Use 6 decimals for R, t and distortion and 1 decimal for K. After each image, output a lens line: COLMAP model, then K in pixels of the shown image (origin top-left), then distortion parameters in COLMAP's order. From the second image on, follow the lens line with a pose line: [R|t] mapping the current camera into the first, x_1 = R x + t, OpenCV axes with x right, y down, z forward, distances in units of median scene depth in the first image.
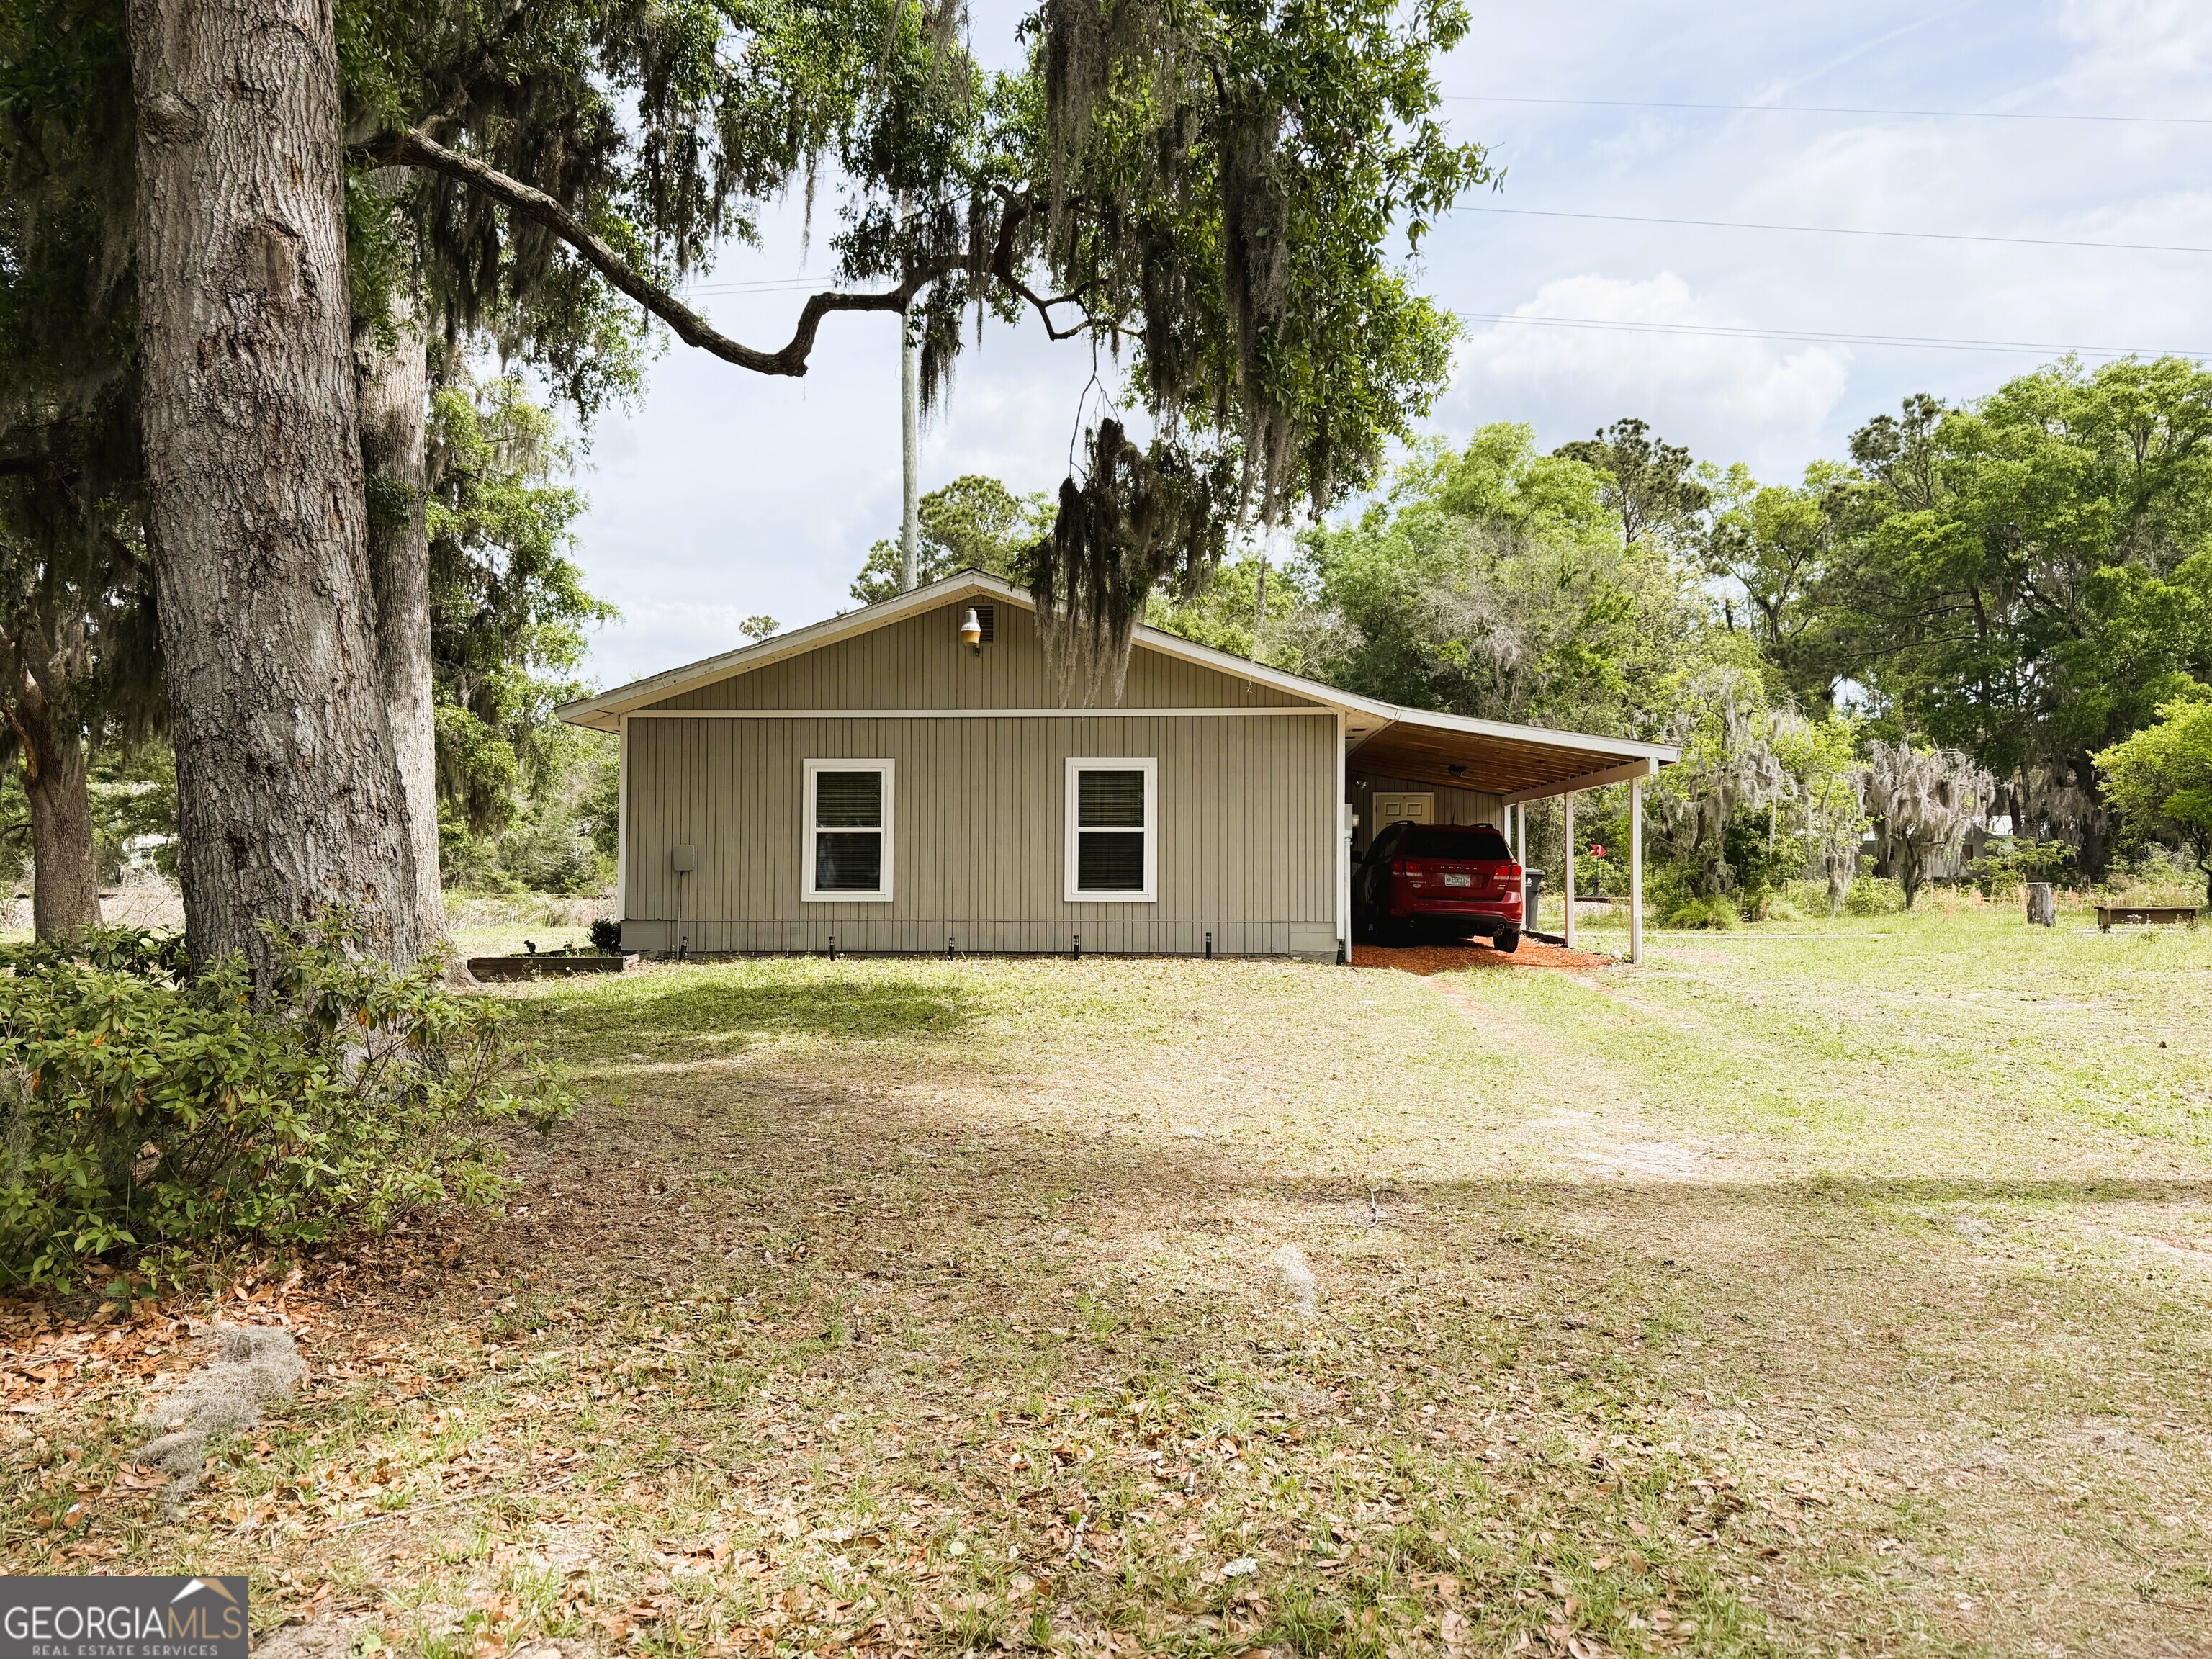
lens RADIAL K [[1368.3, 0, 1105.6], [0, 1368.3, 860.1], [0, 0, 1]] dist [-0.109896, 0.037493]
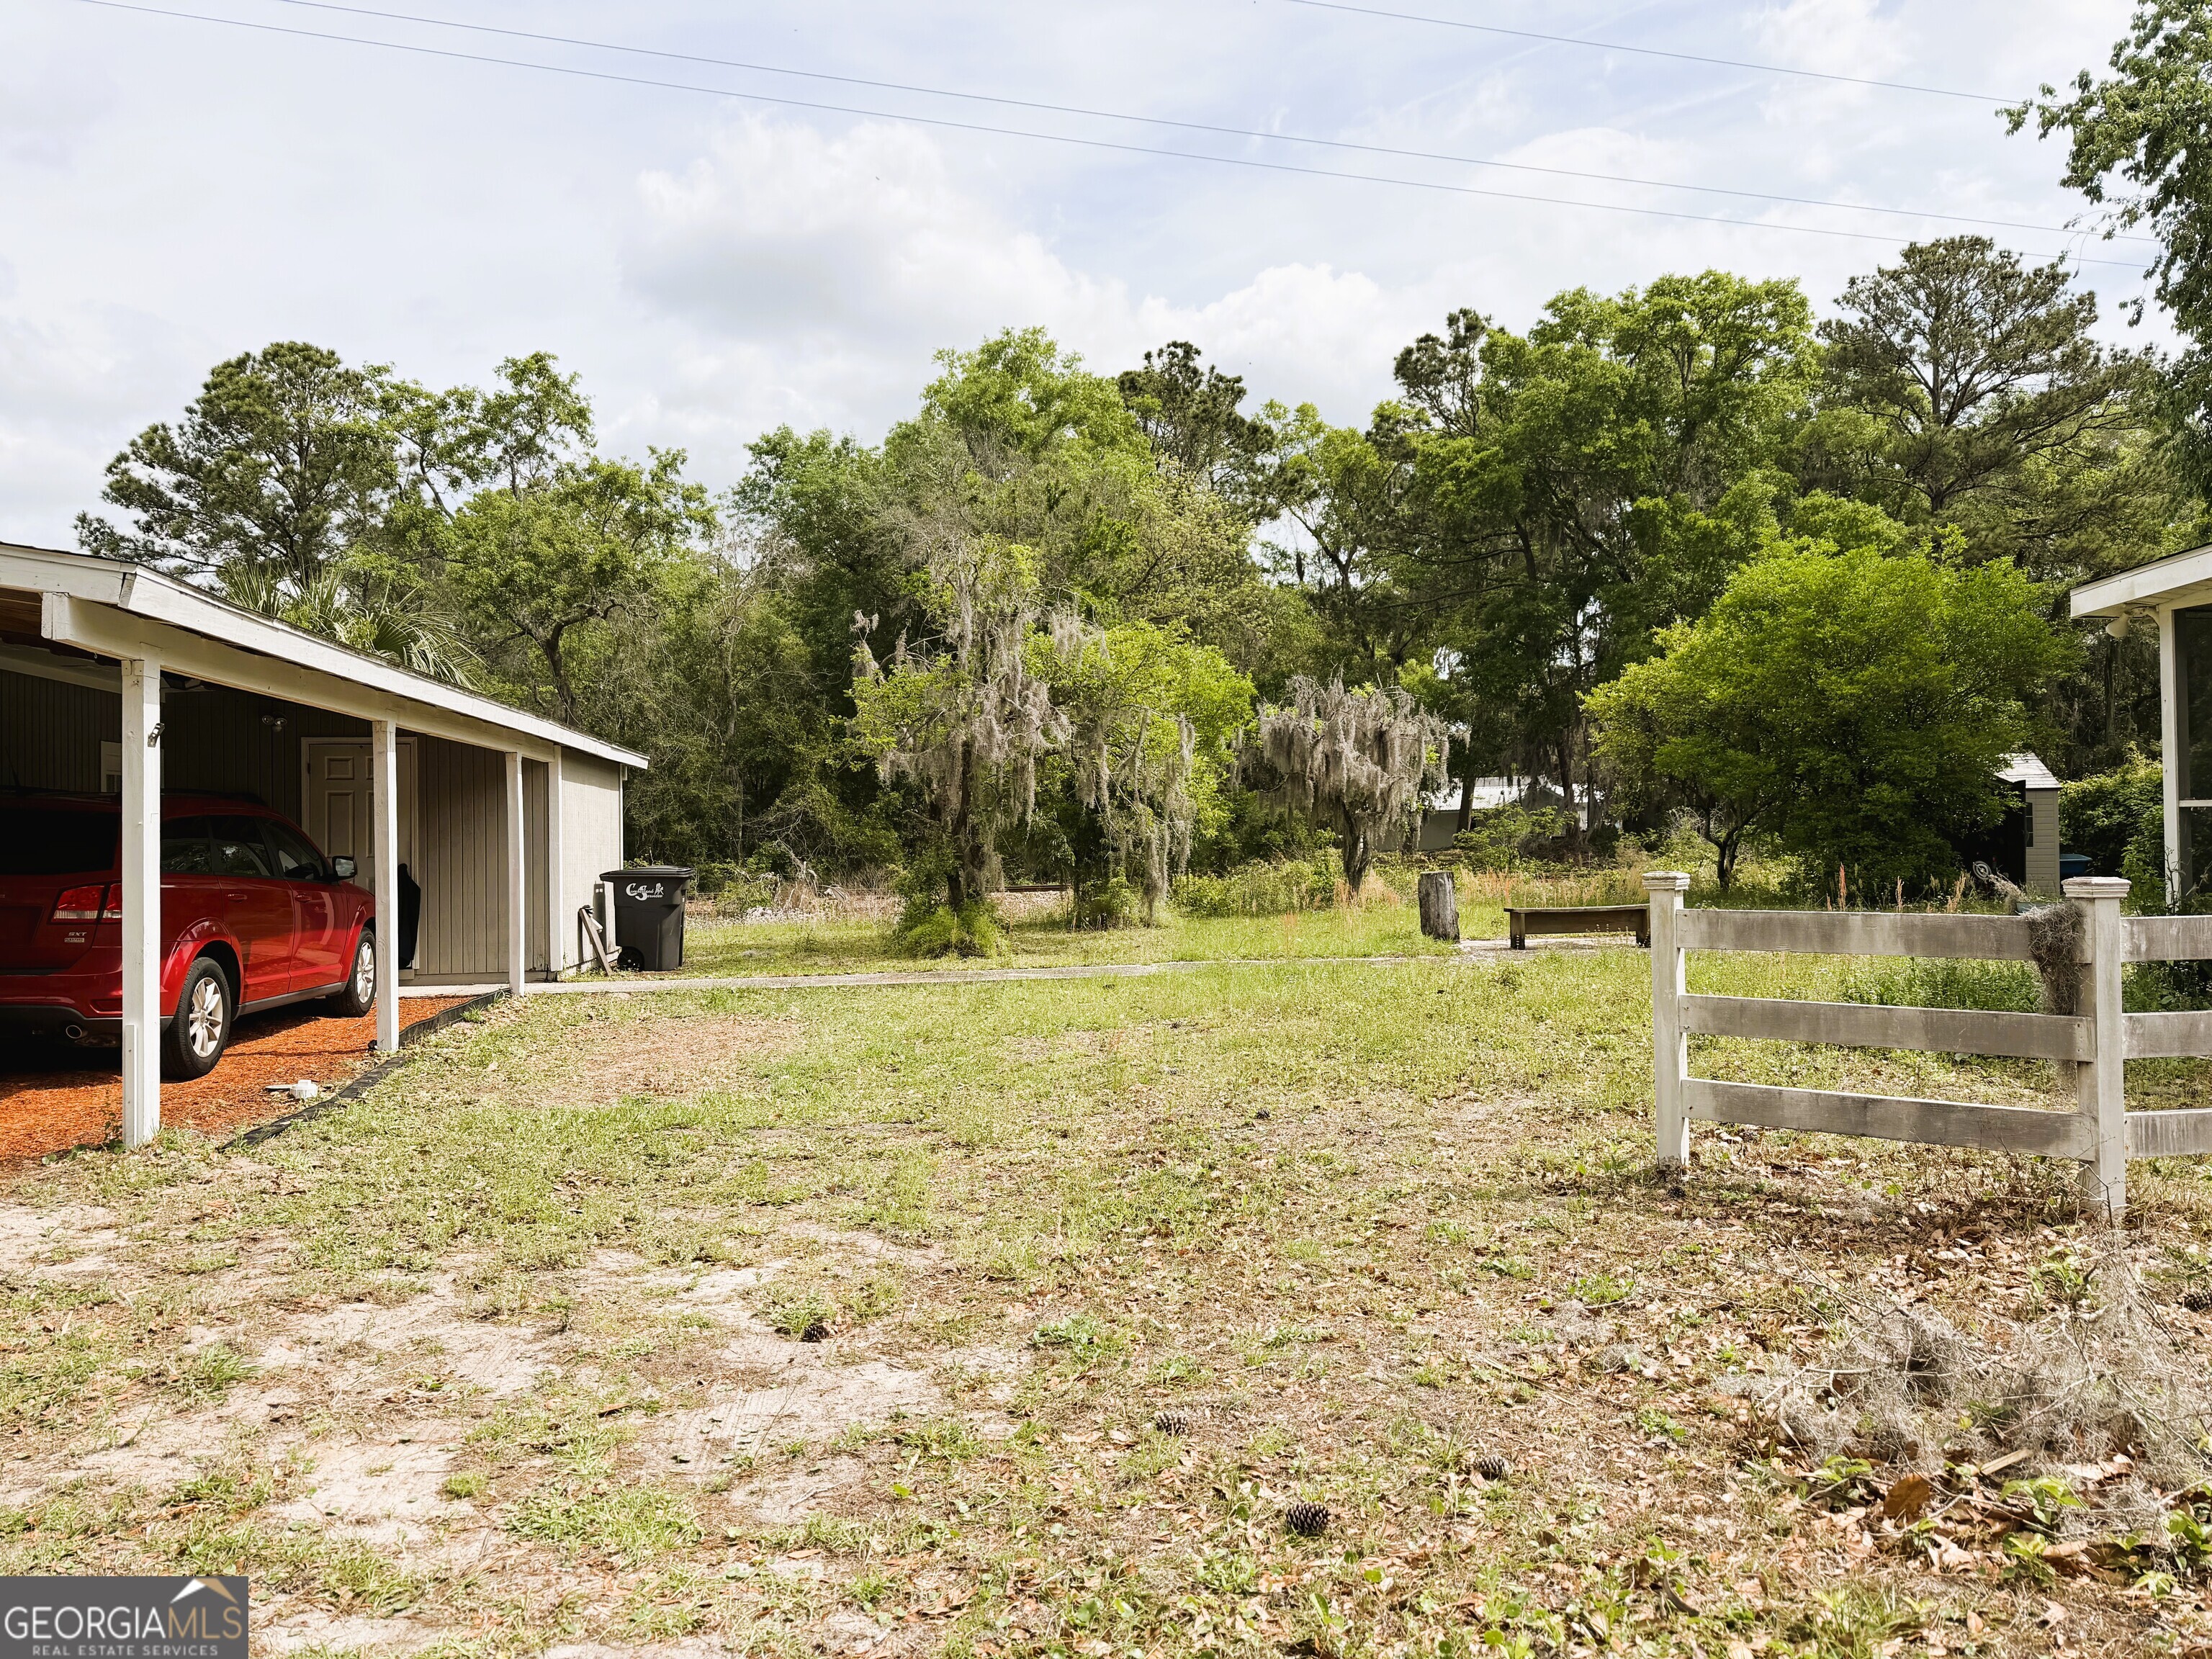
lens RADIAL K [[1527.3, 0, 1103.5], [0, 1527.3, 828.9], [0, 0, 1]] dist [-0.000553, -0.014104]
pose [[0.958289, -0.020971, 0.285029, 0.107462], [0.024190, 0.999677, -0.007774, -0.000359], [-0.284774, 0.014345, 0.958487, 0.098542]]
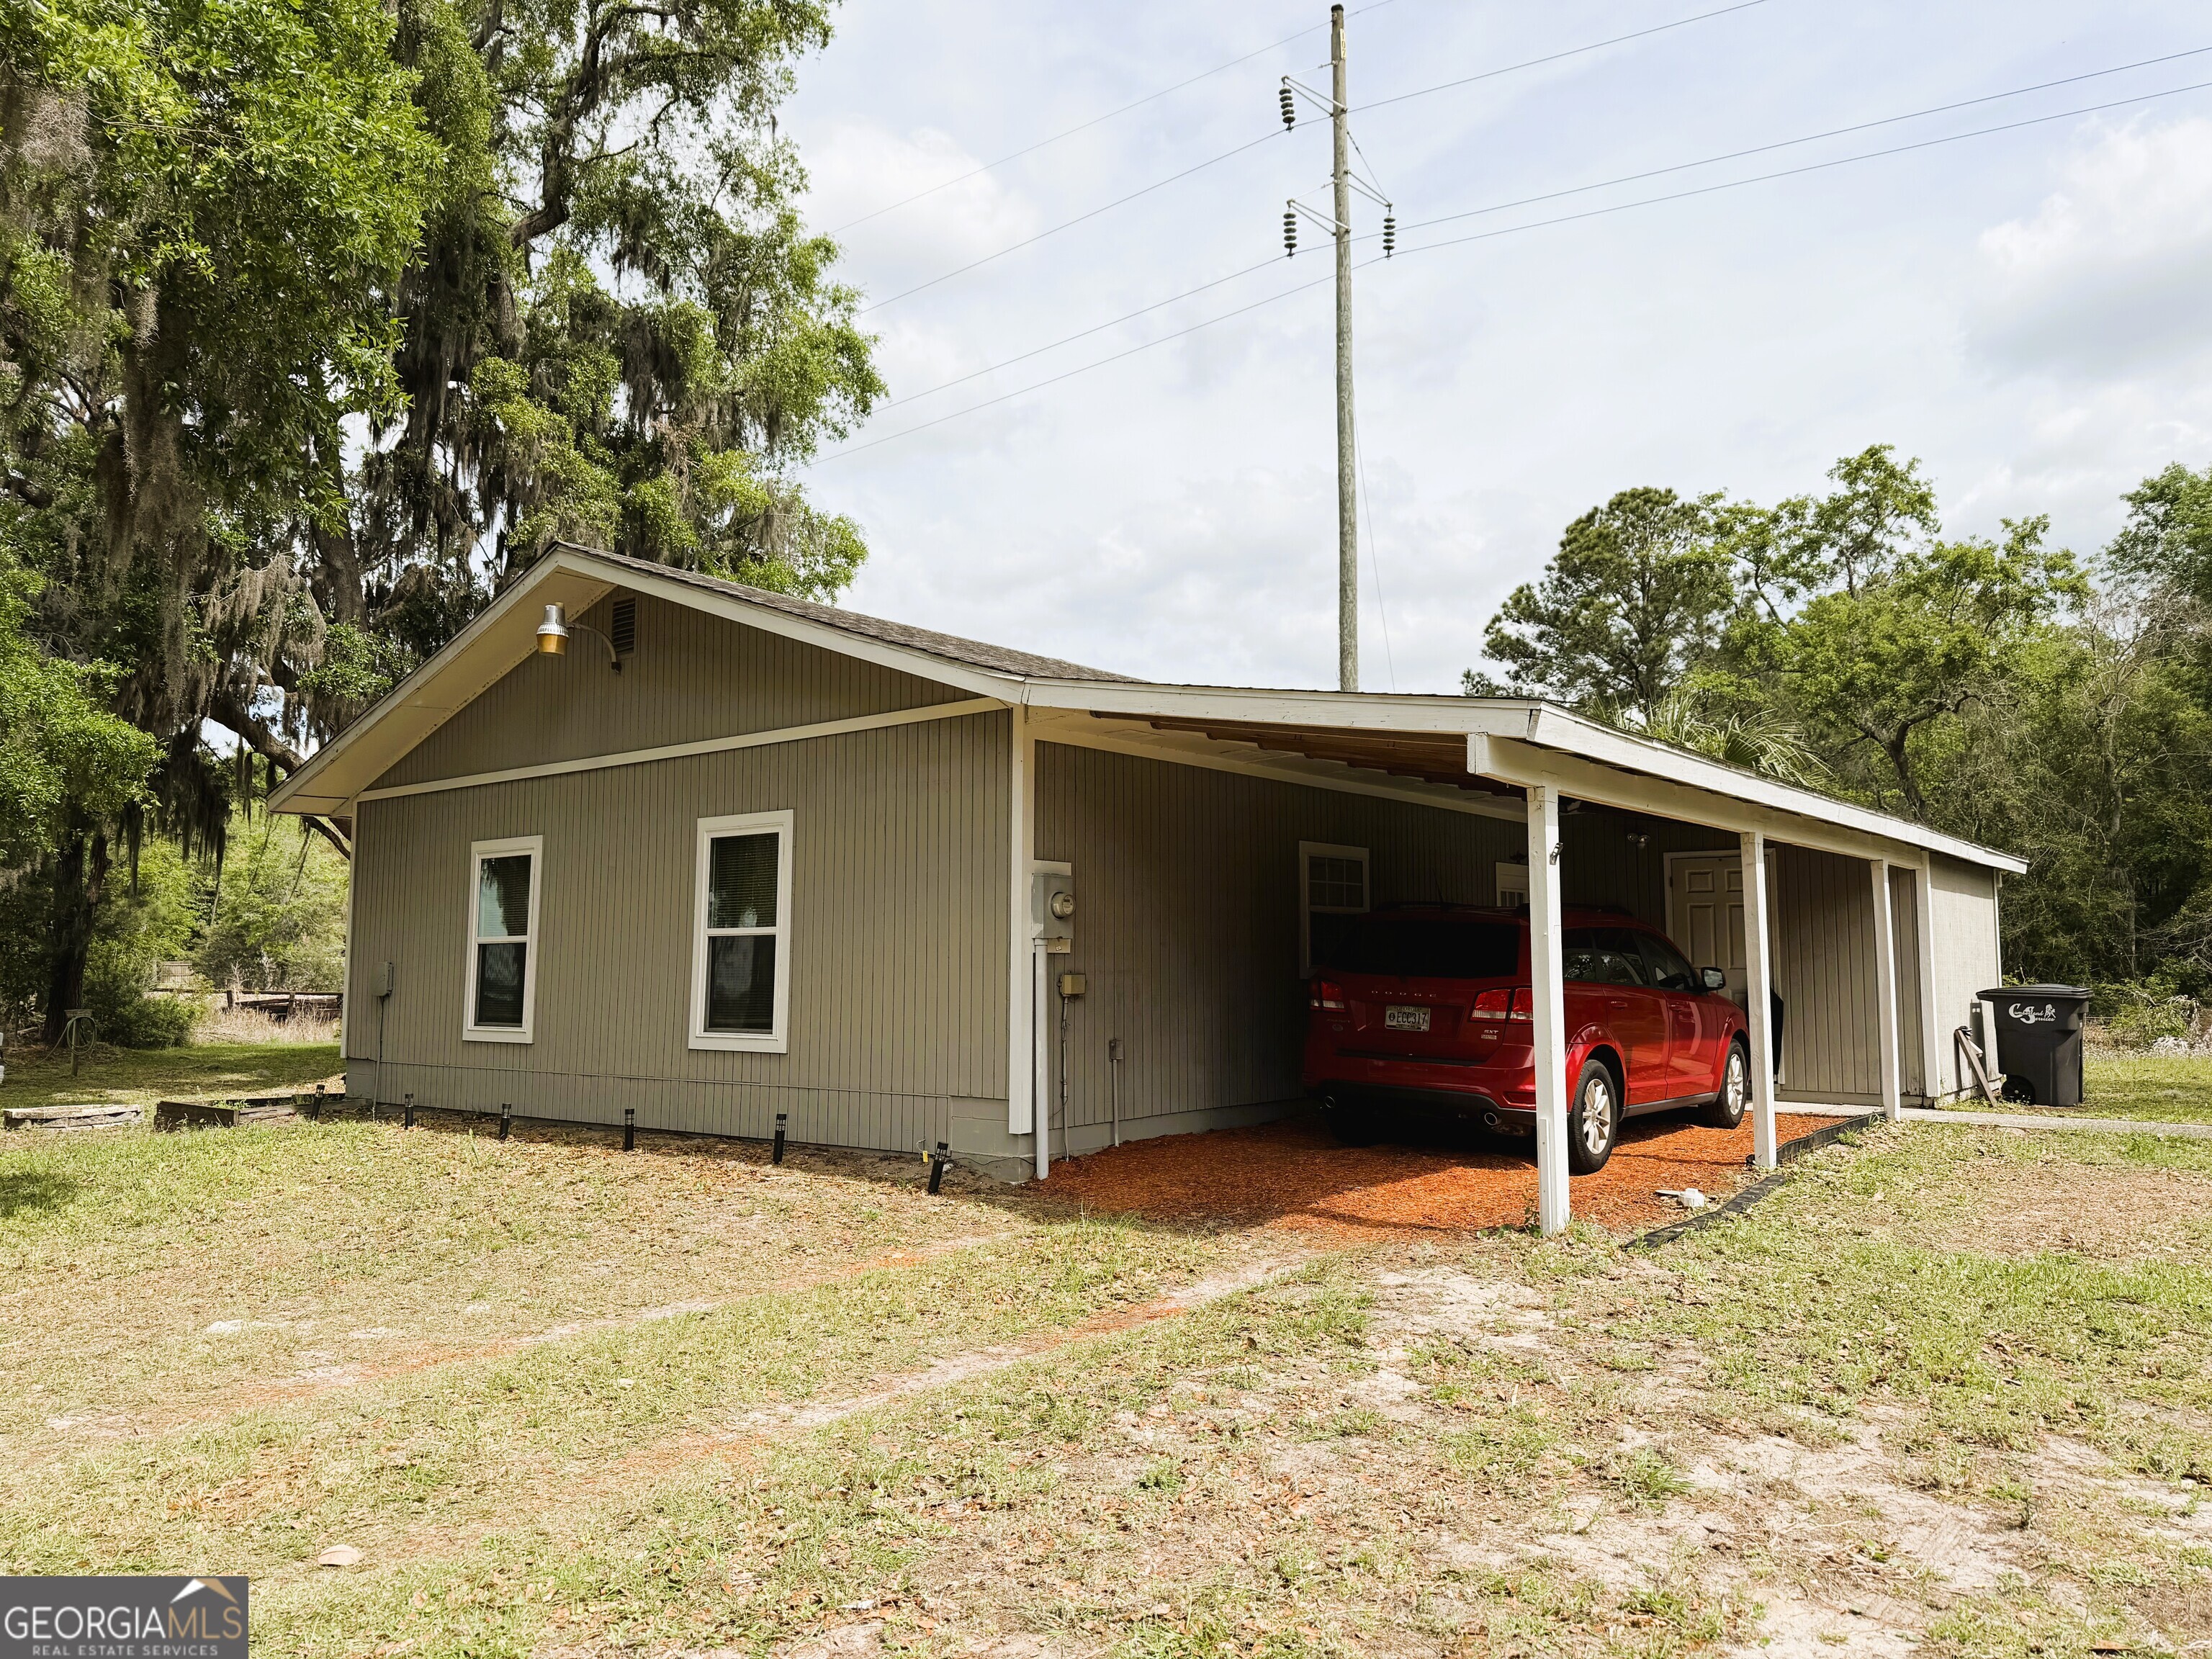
lens RADIAL K [[1527.3, 0, 1103.5], [0, 1527.3, 828.9], [0, 0, 1]] dist [-0.000553, -0.014104]
pose [[0.860073, -0.054076, -0.507297, 0.102131], [0.006826, 0.995497, -0.094544, -0.000462], [0.510126, 0.077852, 0.856569, 0.102669]]
